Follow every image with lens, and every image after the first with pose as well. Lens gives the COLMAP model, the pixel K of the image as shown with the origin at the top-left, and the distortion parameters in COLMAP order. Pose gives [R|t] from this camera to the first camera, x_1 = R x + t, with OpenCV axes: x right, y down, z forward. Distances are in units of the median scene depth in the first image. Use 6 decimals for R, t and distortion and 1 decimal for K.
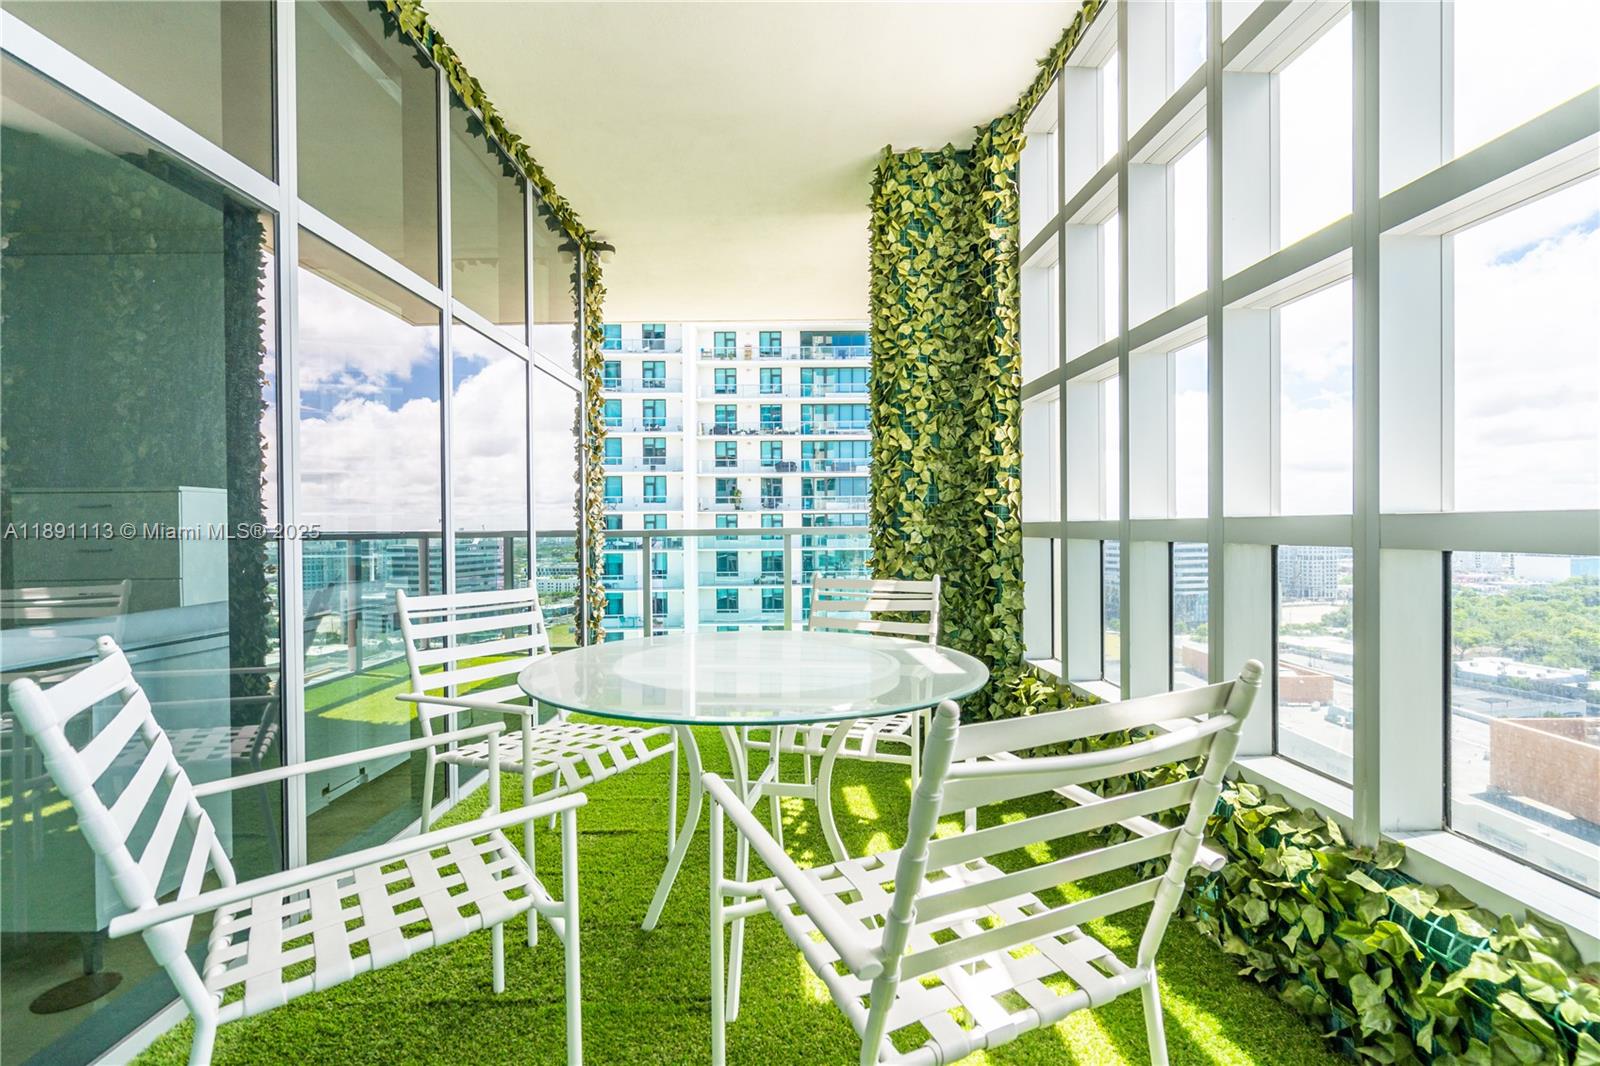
lens RADIAL K [[733.5, 0, 812.1], [0, 733.5, 530.4], [0, 0, 1]] dist [0.000446, 0.000761]
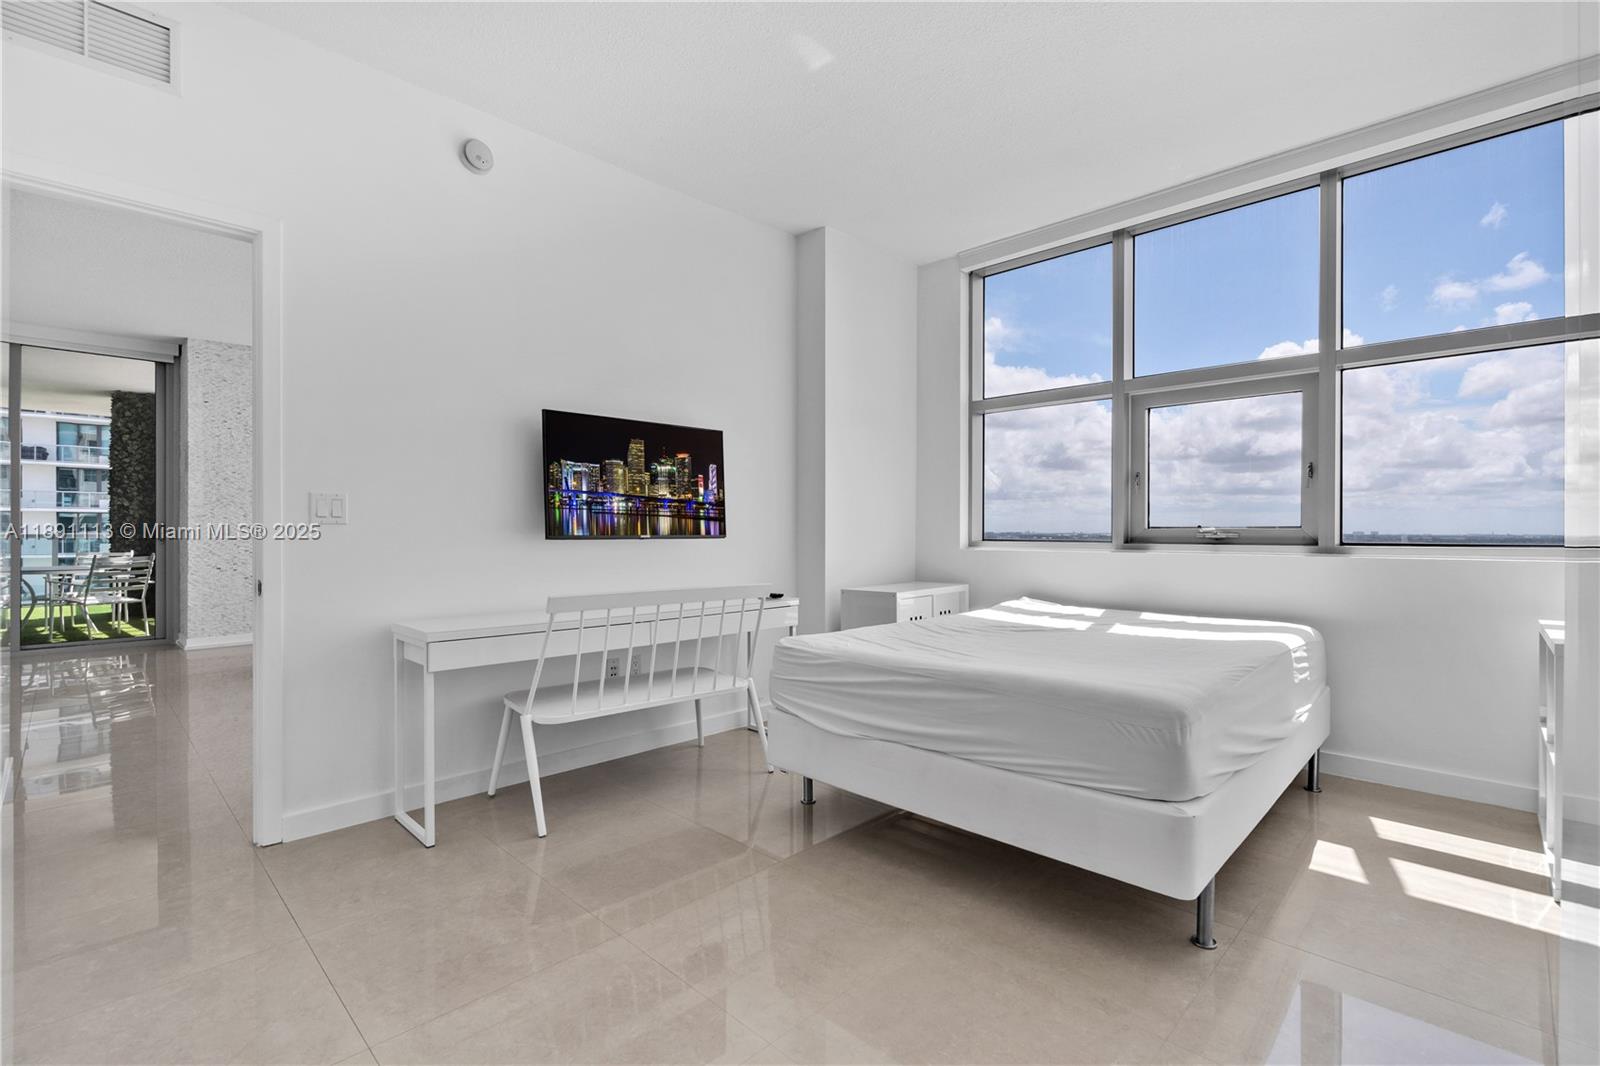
lens RADIAL K [[723.2, 0, 798.5], [0, 723.2, 523.0], [0, 0, 1]] dist [-0.005430, 0.000363]
pose [[0.704771, 0.013081, 0.709314, -0.002030], [-0.001602, 0.999857, -0.016848, -0.009789], [-0.709433, 0.010737, 0.704691, -2.521485]]
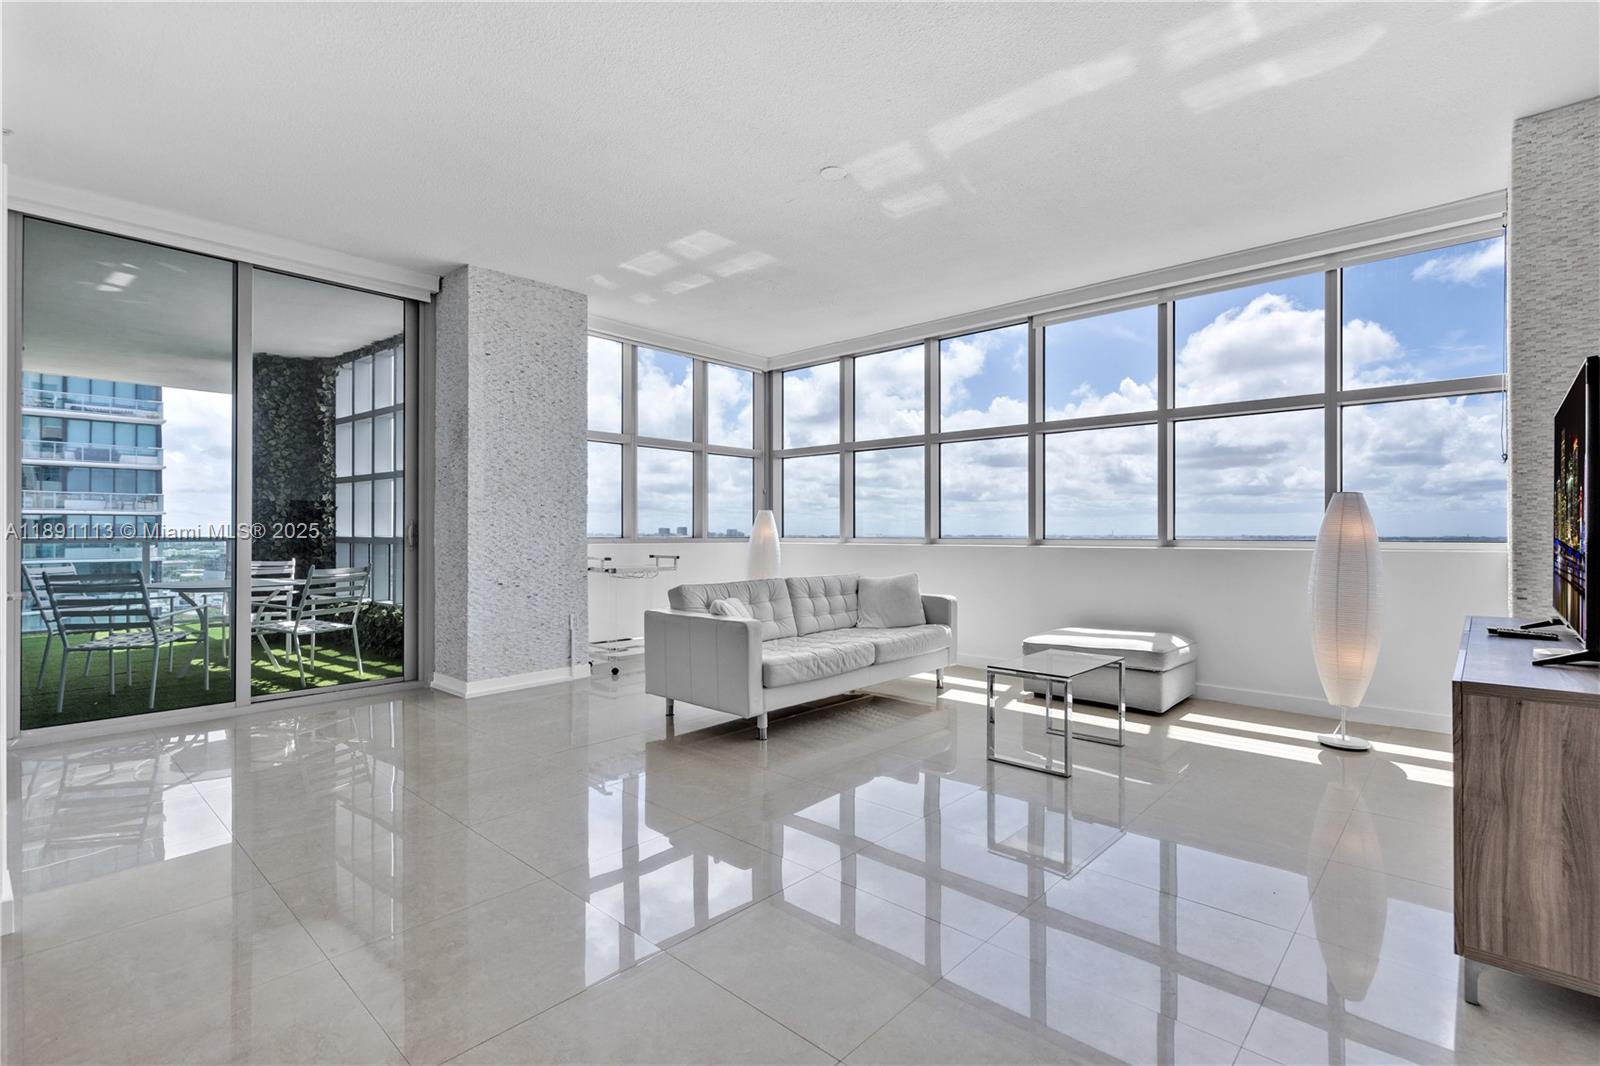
lens RADIAL K [[747.4, 0, 794.9], [0, 747.4, 529.5], [0, 0, 1]] dist [0.001600, 0.000729]
pose [[0.691596, 0.009950, 0.722216, -0.372737], [-0.001992, 0.999928, -0.011869, -0.008390], [-0.722282, 0.006770, 0.691566, -1.508071]]
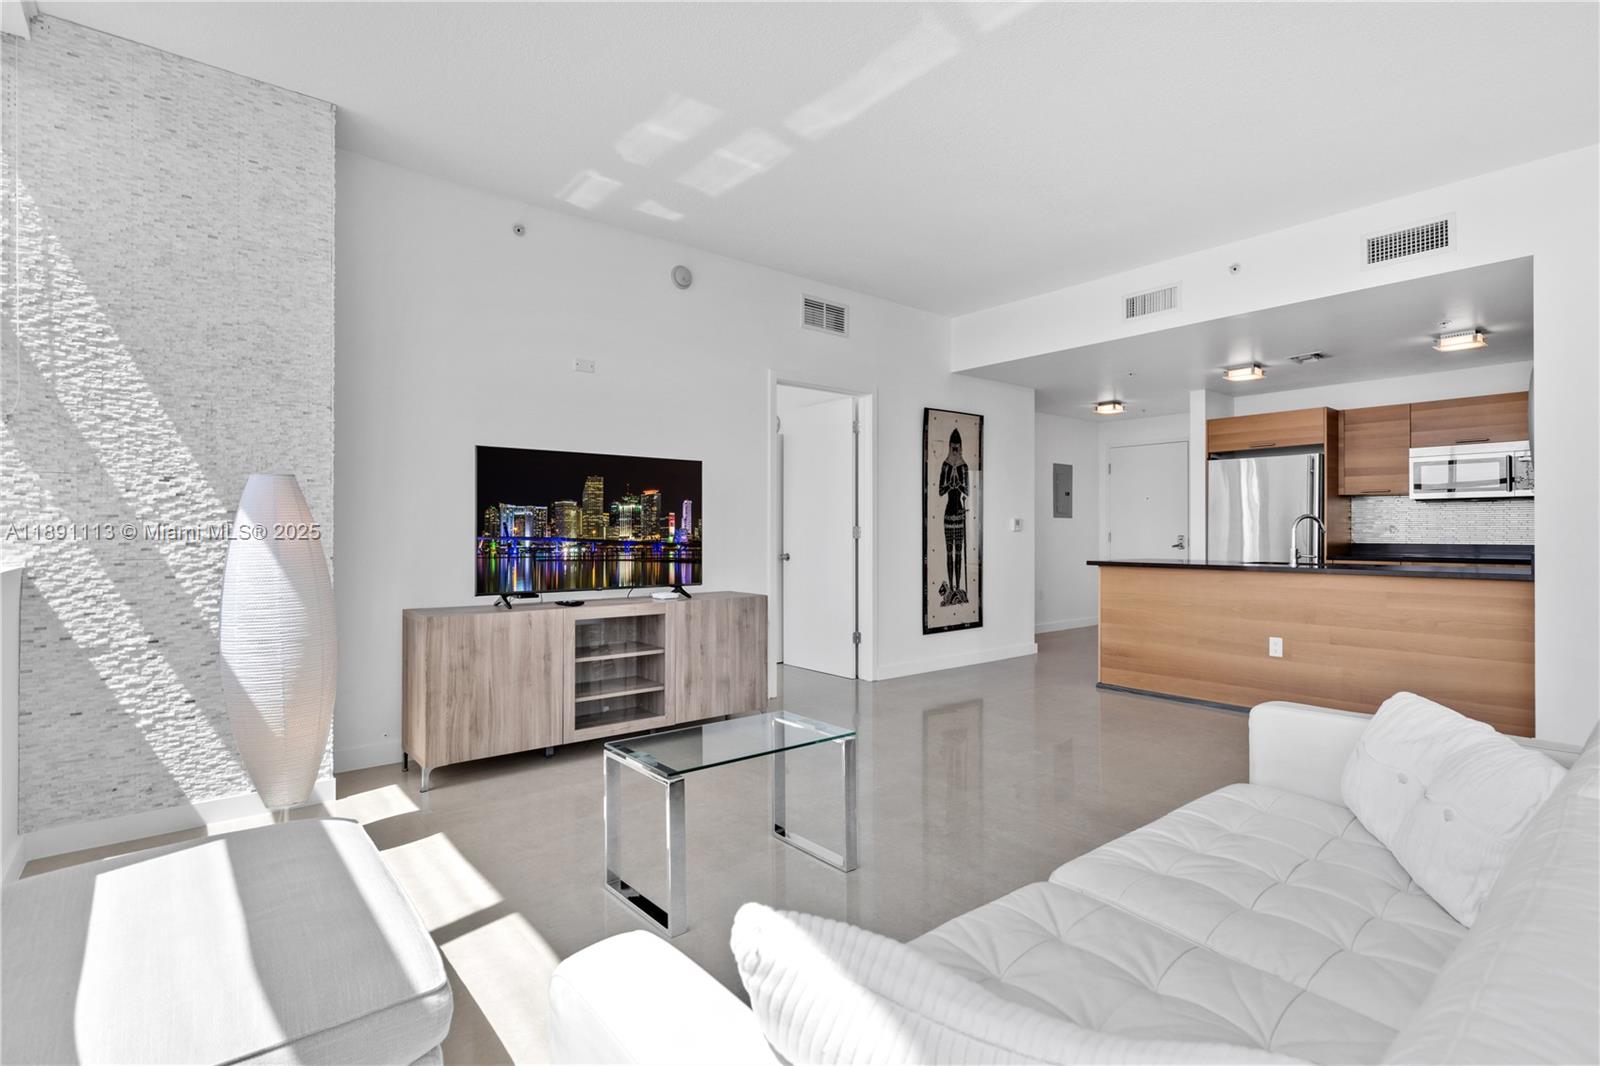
lens RADIAL K [[796.8, 0, 795.6], [0, 796.8, 549.0], [0, 0, 1]] dist [0.040658, 0.000173]
pose [[-0.786734, 0.017069, -0.617056, 1.002426], [0.002008, 0.999683, 0.025093, -0.021182], [0.617289, 0.018502, -0.786519, -0.473996]]
